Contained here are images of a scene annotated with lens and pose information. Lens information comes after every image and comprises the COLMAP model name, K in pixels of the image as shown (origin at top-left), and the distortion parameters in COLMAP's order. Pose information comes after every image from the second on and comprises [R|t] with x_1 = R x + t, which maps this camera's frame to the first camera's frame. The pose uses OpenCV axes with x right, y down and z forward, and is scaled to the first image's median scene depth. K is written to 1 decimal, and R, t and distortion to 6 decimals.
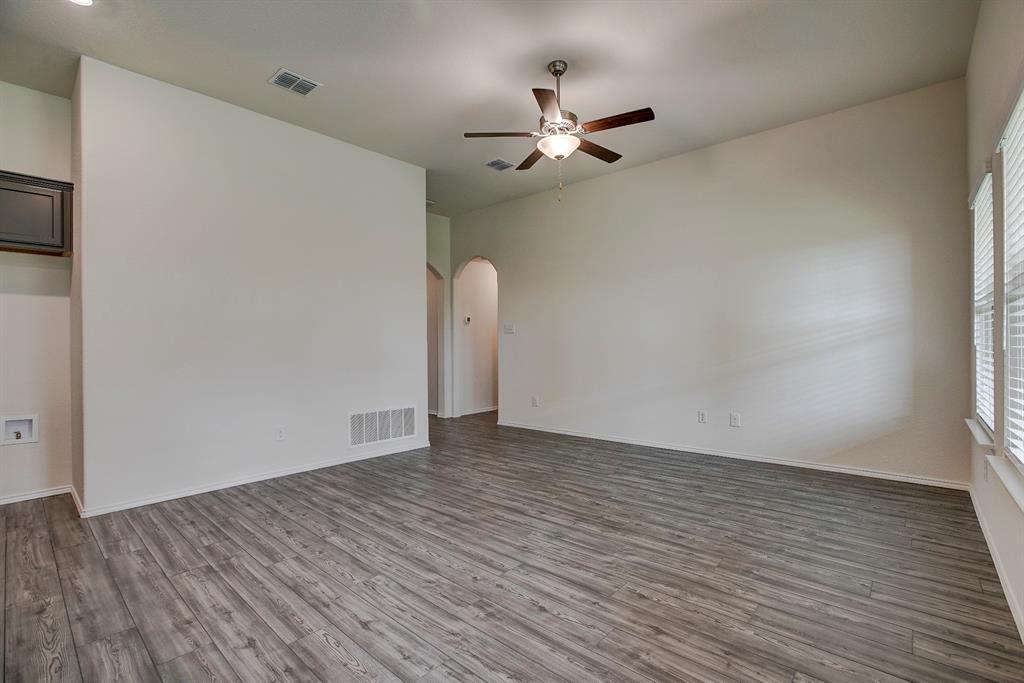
lens RADIAL K [[465.6, 0, 512.0], [0, 465.6, 341.5], [0, 0, 1]] dist [-0.046372, 0.013201]
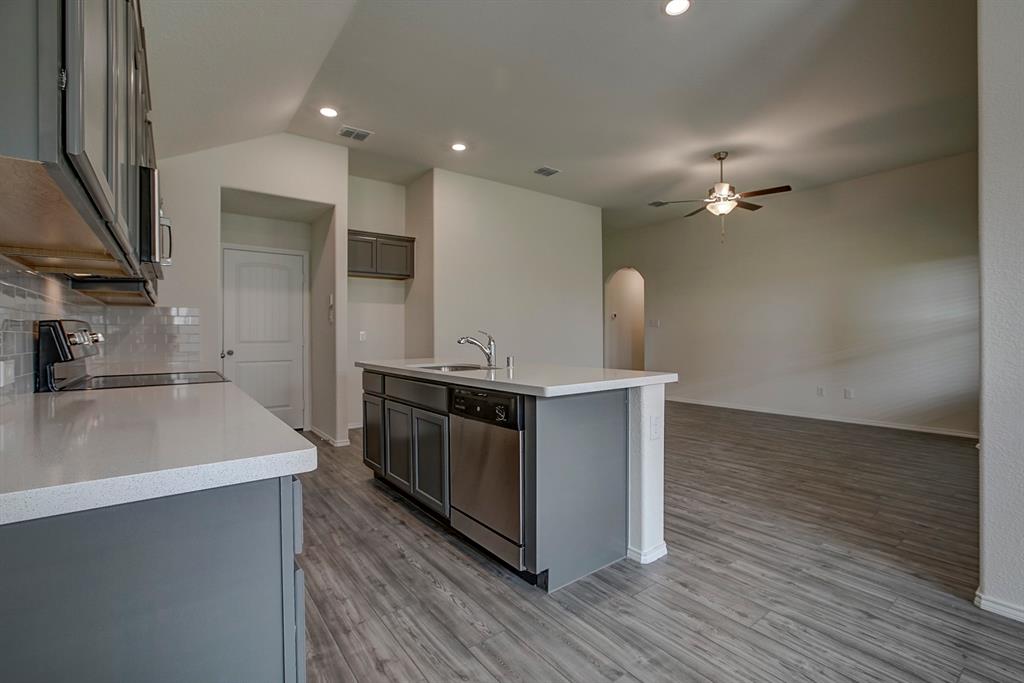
lens RADIAL K [[453.5, 0, 523.9], [0, 453.5, 326.8], [0, 0, 1]] dist [-0.002130, -0.000116]
pose [[0.981976, 0.001809, -0.188997, -0.313487], [-0.004876, 0.999864, -0.015765, 0.007546], [0.188943, 0.016402, 0.981851, -0.730367]]
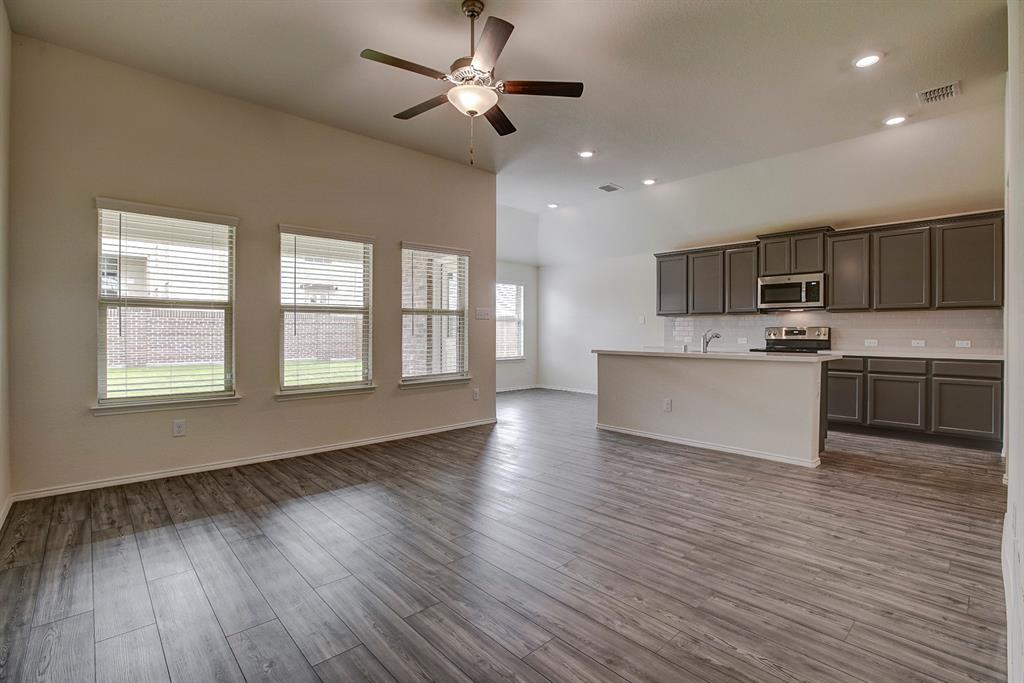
lens RADIAL K [[465.6, 0, 512.0], [0, 465.6, 341.5], [0, 0, 1]] dist [-0.046372, 0.013201]
pose [[-0.995482, 0.006749, 0.094715, -0.056950], [0.008025, 0.999882, 0.013092, 0.015492], [-0.094615, 0.013792, -0.995418, 2.150380]]
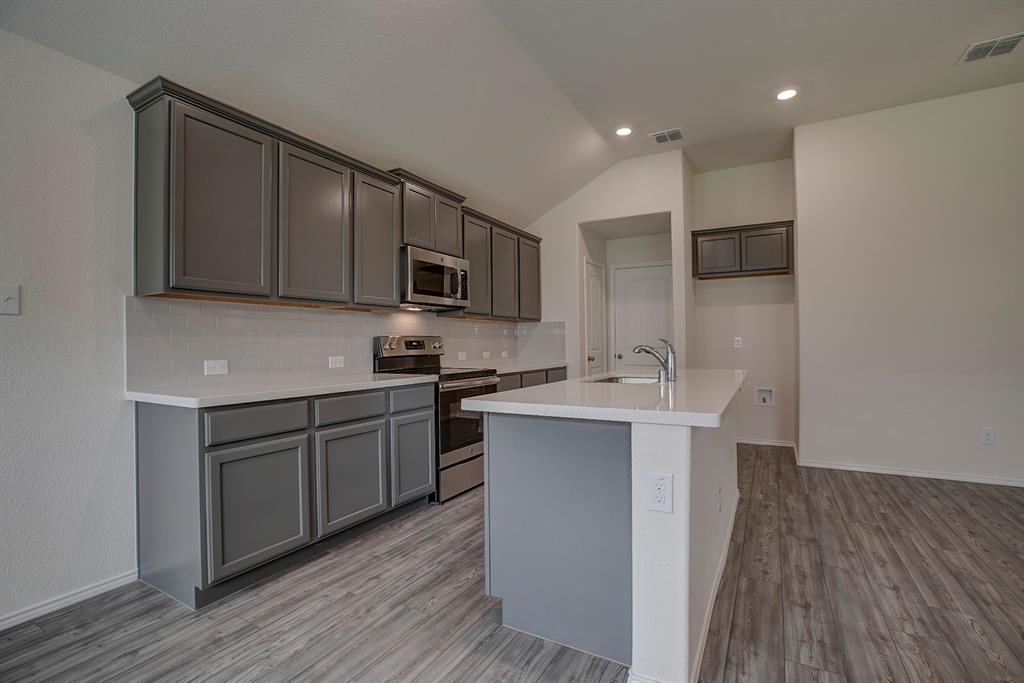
lens RADIAL K [[465.6, 0, 512.0], [0, 465.6, 341.5], [0, 0, 1]] dist [-0.046372, 0.013201]
pose [[0.212340, 0.007025, -0.977171, 0.233692], [0.007956, 0.999929, 0.008918, -0.005669], [0.977163, -0.009668, 0.212269, -0.153916]]
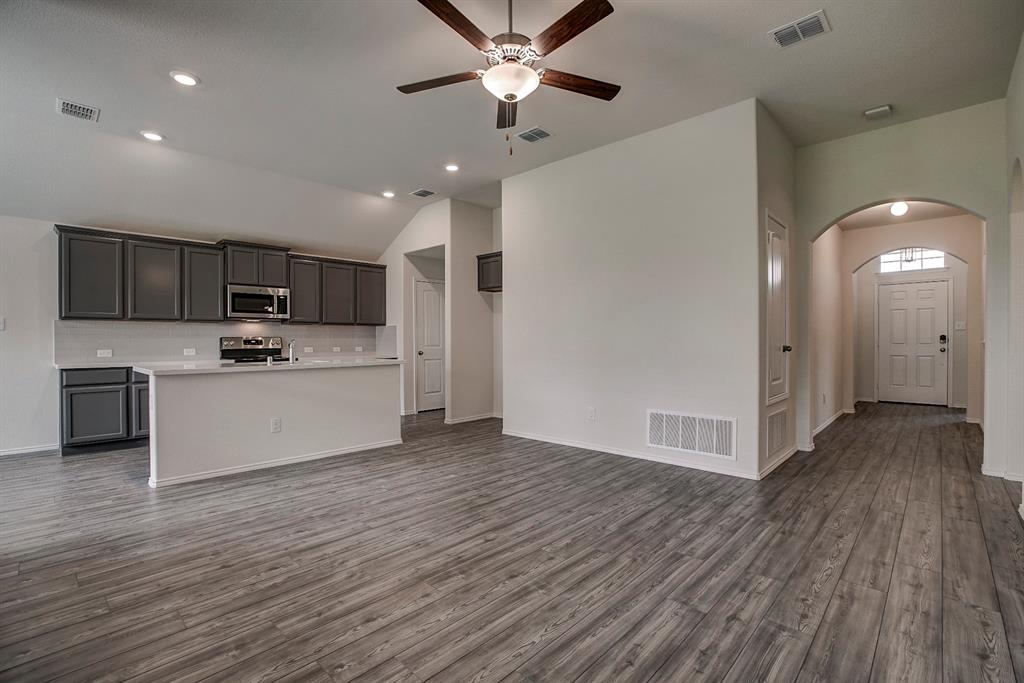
lens RADIAL K [[465.6, 0, 512.0], [0, 465.6, 341.5], [0, 0, 1]] dist [-0.046372, 0.013201]
pose [[-0.035032, 0.011806, -0.999316, 1.012342], [0.010350, 0.999881, 0.011450, -0.003391], [0.999333, -0.009942, -0.035150, 1.204137]]
